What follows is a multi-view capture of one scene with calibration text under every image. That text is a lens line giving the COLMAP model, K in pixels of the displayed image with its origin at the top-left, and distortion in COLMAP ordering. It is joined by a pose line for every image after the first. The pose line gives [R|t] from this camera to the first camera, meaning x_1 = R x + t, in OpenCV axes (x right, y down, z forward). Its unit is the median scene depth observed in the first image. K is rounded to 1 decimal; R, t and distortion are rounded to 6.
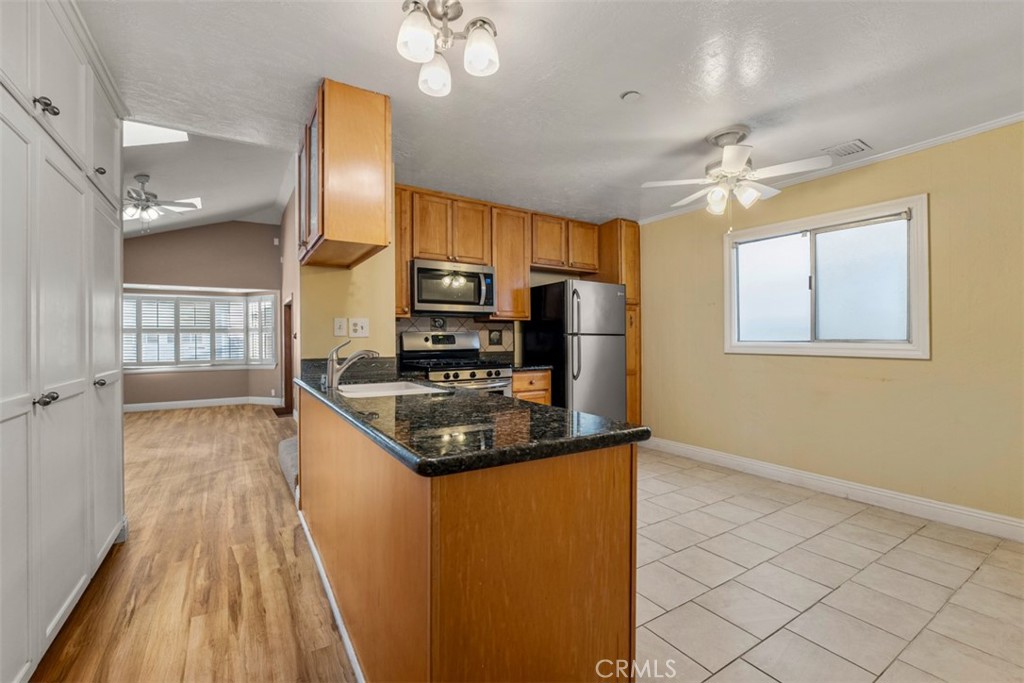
lens RADIAL K [[441.0, 0, 512.0], [0, 441.0, 341.5], [0, 0, 1]] dist [-0.020392, -0.000163]
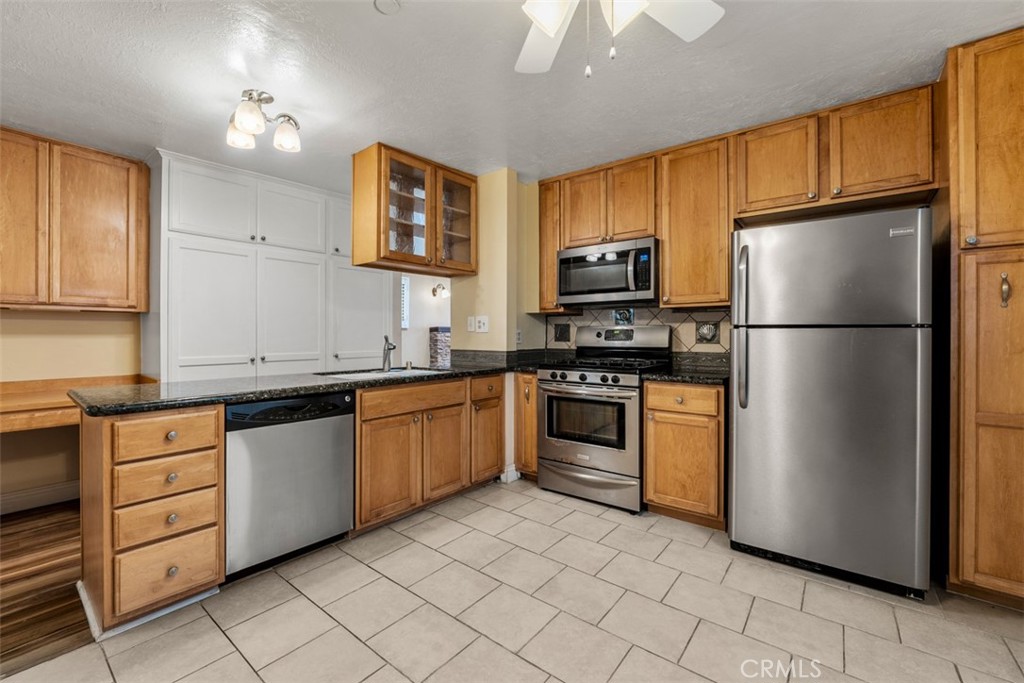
lens RADIAL K [[426.4, 0, 511.4], [0, 426.4, 336.5], [0, 0, 1]] dist [-0.011916, 0.000099]
pose [[0.321238, 0.007227, -0.946971, 0.559813], [-0.008207, 0.999955, 0.004847, -0.004171], [0.946963, 0.006214, 0.321283, 0.544599]]
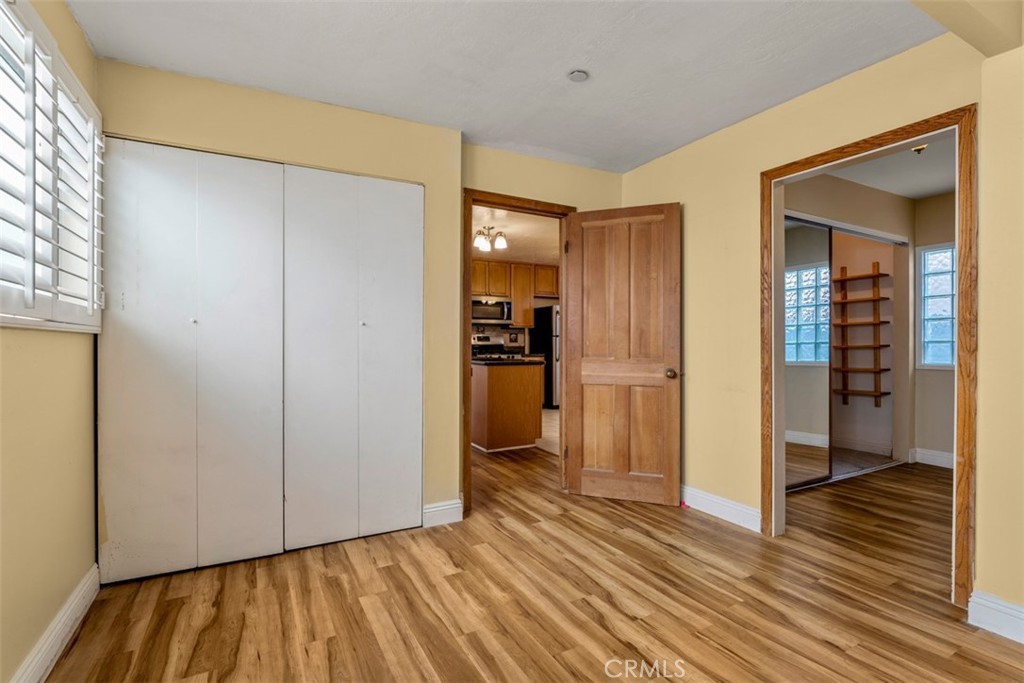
lens RADIAL K [[482.7, 0, 513.0], [0, 482.7, 344.9], [0, 0, 1]] dist [-0.007787, -0.000020]
pose [[0.997366, 0.003060, -0.072463, 0.105428], [-0.003024, 0.999995, 0.000606, 0.018660], [0.072465, -0.000385, 0.997371, -0.944111]]
